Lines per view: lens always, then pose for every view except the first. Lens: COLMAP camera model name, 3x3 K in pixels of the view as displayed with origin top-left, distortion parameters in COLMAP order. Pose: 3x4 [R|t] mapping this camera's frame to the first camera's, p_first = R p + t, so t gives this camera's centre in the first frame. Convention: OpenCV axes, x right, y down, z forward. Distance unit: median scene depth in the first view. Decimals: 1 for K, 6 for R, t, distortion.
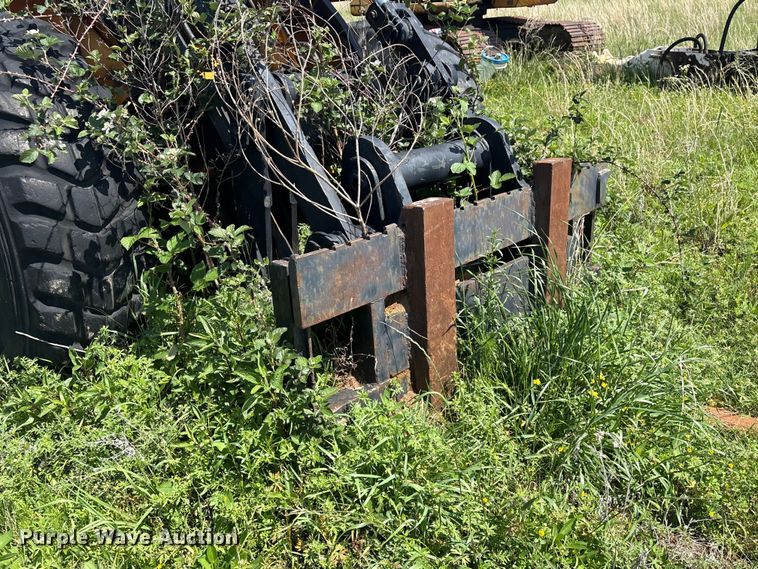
lens RADIAL K [[615.4, 0, 379.0], [0, 615.4, 284.5], [0, 0, 1]] dist [0.027812, -0.012196]
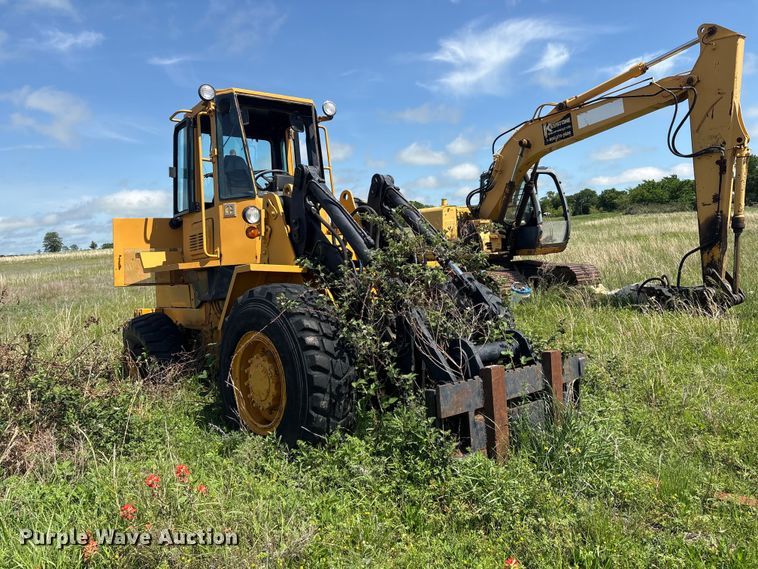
lens RADIAL K [[564.1, 0, 381.9], [0, 564.1, 272.5], [0, 0, 1]] dist [0.004992, -0.001084]
pose [[0.997524, -0.003078, -0.070261, -0.156178], [-0.022162, 0.934383, -0.355580, 0.252854], [0.066745, 0.356257, 0.932001, -0.941633]]
